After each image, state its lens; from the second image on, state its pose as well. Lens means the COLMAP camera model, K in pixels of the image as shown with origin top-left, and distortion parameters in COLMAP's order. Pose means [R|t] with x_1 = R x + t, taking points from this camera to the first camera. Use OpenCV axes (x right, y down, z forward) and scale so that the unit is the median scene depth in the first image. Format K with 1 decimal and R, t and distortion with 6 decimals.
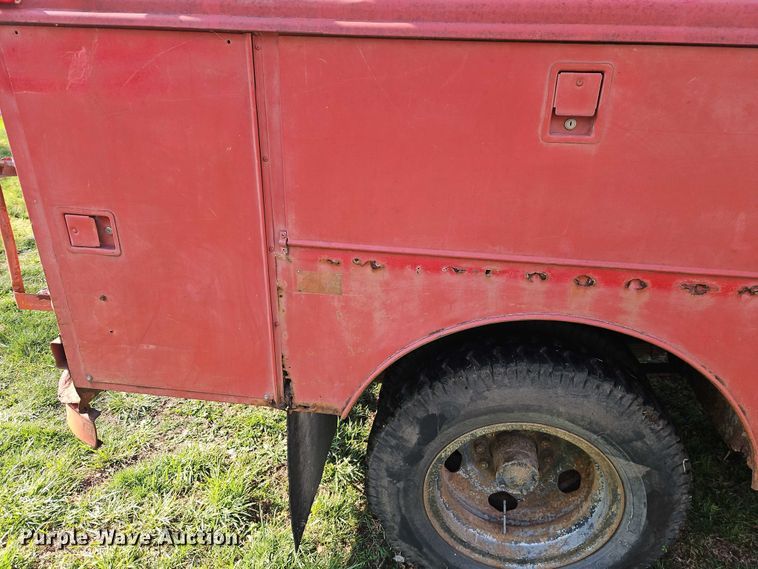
lens RADIAL K [[506.2, 0, 387.2], [0, 506.2, 291.1], [0, 0, 1]] dist [0.073378, -0.062615]
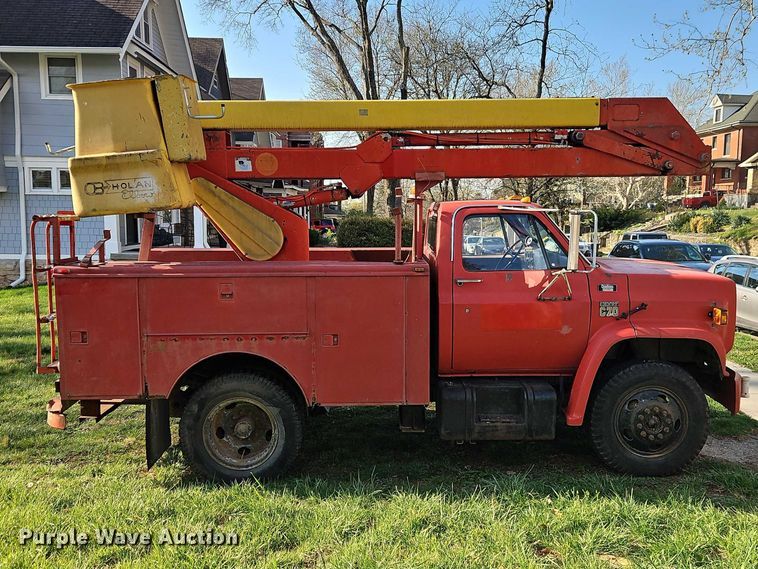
lens RADIAL K [[691.1, 0, 387.8], [0, 691.1, 291.3], [0, 0, 1]] dist [0.074792, 0.000000]
pose [[0.988876, -0.052683, 0.139103, 0.612014], [0.092824, 0.949302, -0.300348, 0.957482], [-0.116228, 0.309919, 0.943632, -2.953212]]
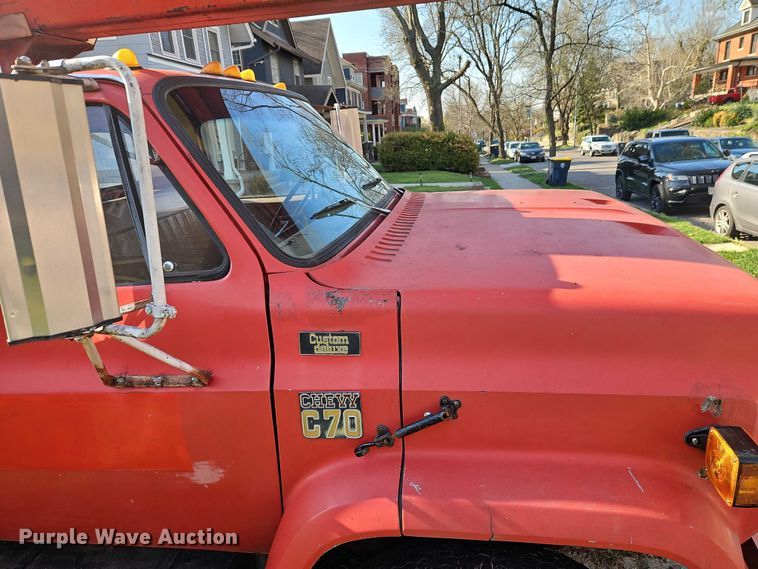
lens RADIAL K [[506.2, 0, 376.3], [0, 506.2, 280.8], [0, 0, 1]] dist [0.073378, -0.062615]
pose [[0.995166, -0.091400, -0.035916, 2.516515], [0.085255, 0.985612, -0.145948, -0.104933], [0.048739, 0.142180, 0.988640, -0.226482]]
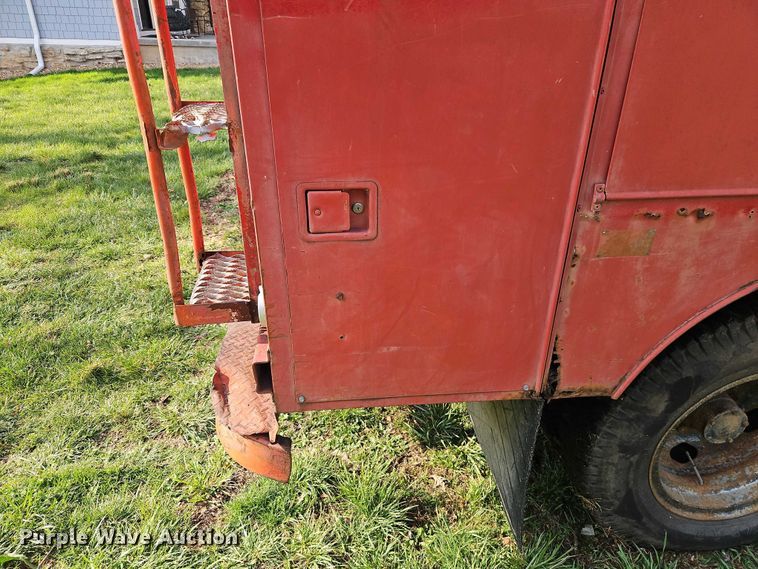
lens RADIAL K [[506.2, 0, 377.9], [0, 506.2, 281.9], [0, 0, 1]] dist [0.073378, -0.062615]
pose [[0.974433, -0.127191, 0.185212, -0.618357], [0.116284, 0.990840, 0.068653, -0.052707], [-0.192248, -0.045361, 0.980297, 0.232624]]
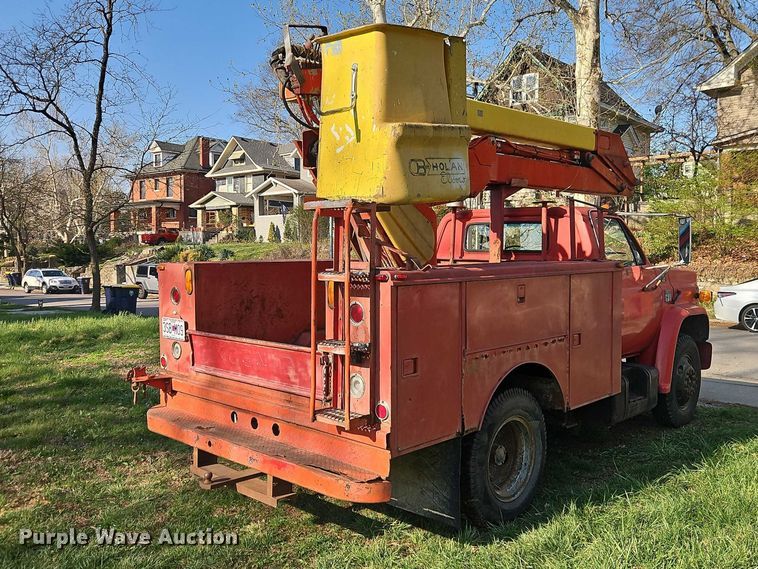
lens RADIAL K [[691.1, 0, 382.3], [0, 691.1, 280.6], [0, 0, 1]] dist [0.074792, 0.000000]
pose [[0.584178, -0.074691, 0.808182, -2.802825], [0.359082, 0.916785, -0.174827, 0.021814], [-0.727871, 0.392334, 0.562386, -0.685866]]
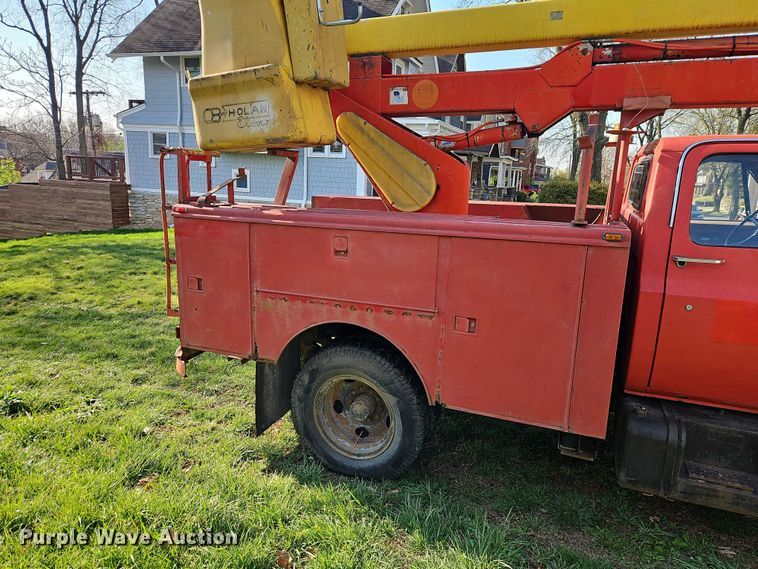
lens RADIAL K [[502.1, 0, 377.9], [0, 502.1, 282.3], [0, 0, 1]] dist [0.070565, -0.053396]
pose [[0.970893, 0.044629, -0.235318, 0.944034], [-0.096507, 0.972096, -0.213813, 0.337409], [0.219210, 0.230299, 0.948108, -1.273639]]
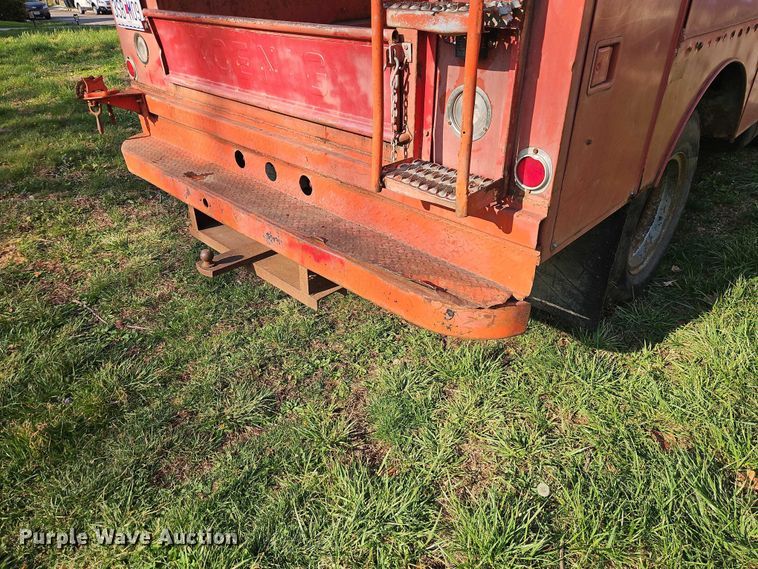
lens RADIAL K [[506.2, 0, 382.9], [0, 506.2, 282.6], [0, 0, 1]] dist [0.073378, -0.062615]
pose [[0.586562, -0.453382, 0.671111, -1.520070], [0.366564, 0.887514, 0.279195, -0.160519], [-0.722202, 0.082240, 0.686775, 0.613348]]
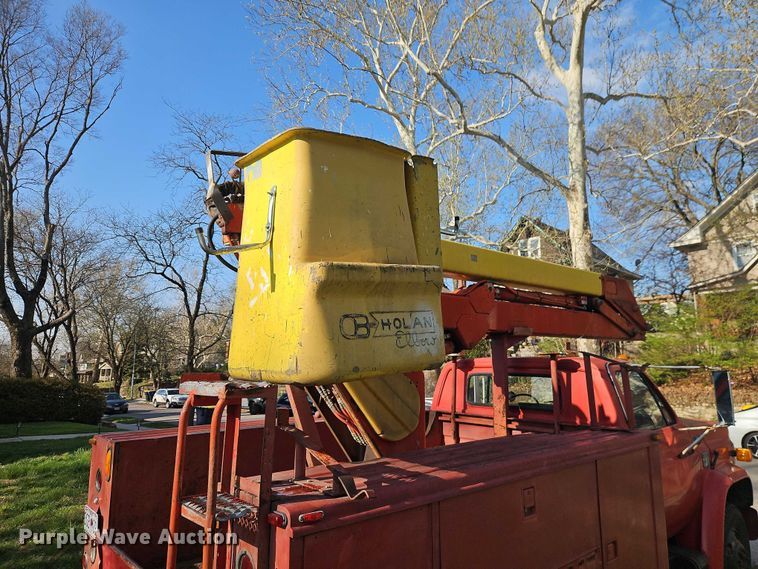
lens RADIAL K [[506.2, 0, 380.8], [0, 506.2, 291.2], [0, 0, 1]] dist [0.073378, -0.062615]
pose [[0.657804, 0.072825, 0.749660, -1.388330], [0.339947, 0.859462, -0.381786, -0.379406], [-0.672108, 0.505985, 0.540601, -0.220880]]
